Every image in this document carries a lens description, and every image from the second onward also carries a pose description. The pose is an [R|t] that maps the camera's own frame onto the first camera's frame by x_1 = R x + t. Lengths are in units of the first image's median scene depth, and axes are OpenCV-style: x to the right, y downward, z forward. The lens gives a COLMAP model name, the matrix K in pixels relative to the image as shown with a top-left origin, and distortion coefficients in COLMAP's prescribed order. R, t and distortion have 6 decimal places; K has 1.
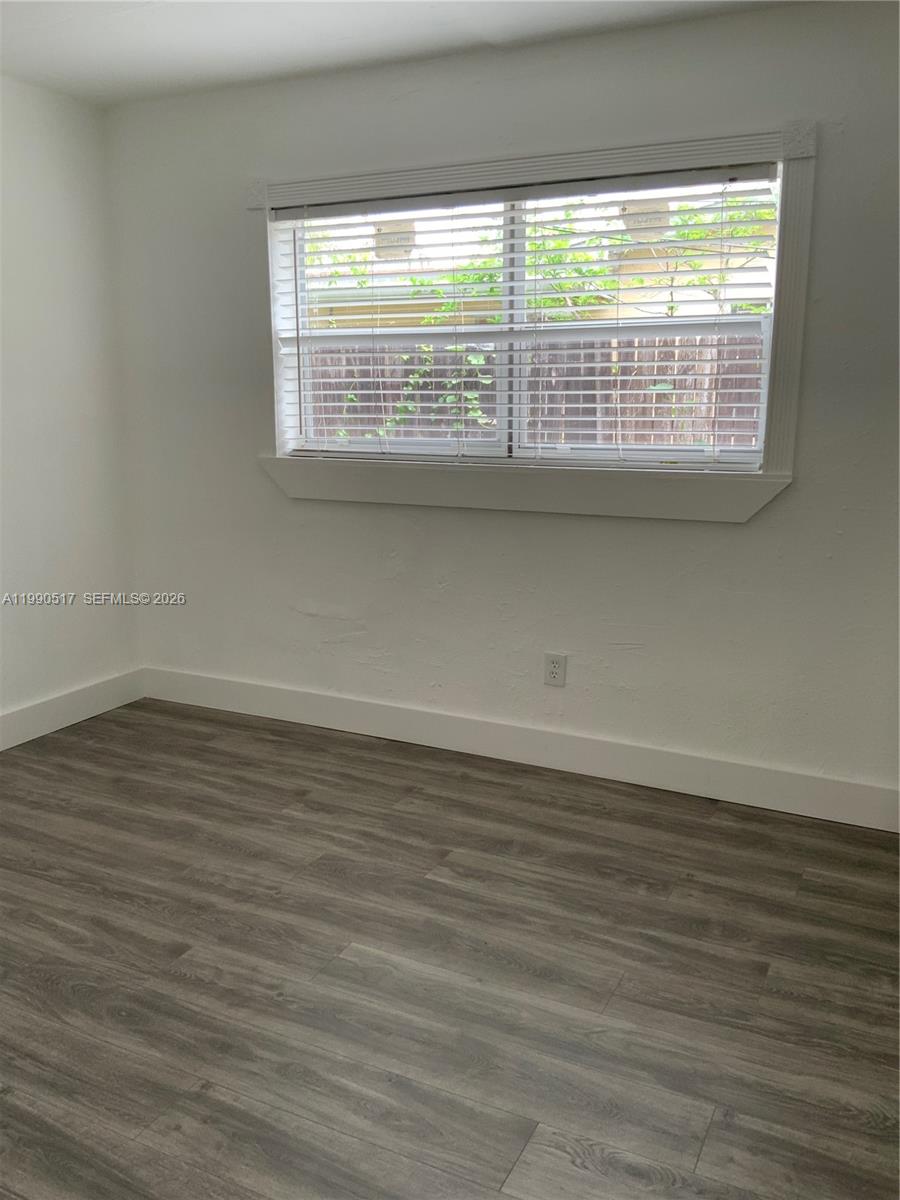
lens RADIAL K [[987.1, 0, 450.0], [0, 987.1, 600.0], [0, 0, 1]] dist [0.113783, -0.207114]
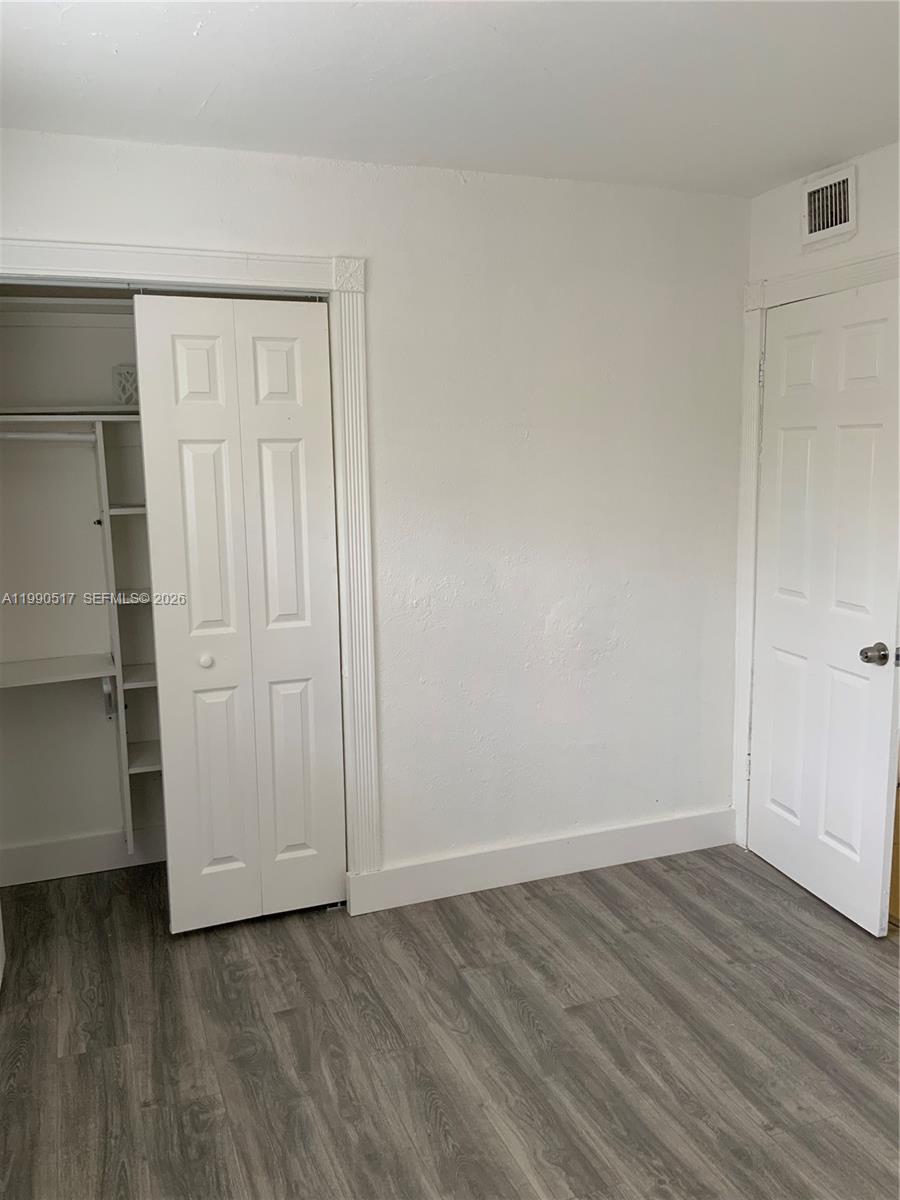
lens RADIAL K [[987.1, 0, 450.0], [0, 987.1, 600.0], [0, 0, 1]] dist [0.113783, -0.207114]
pose [[-0.737010, -0.086659, 0.670303, -0.632021], [0.156032, 0.943141, 0.293493, -0.442330], [-0.657624, 0.320896, -0.681583, 1.669468]]
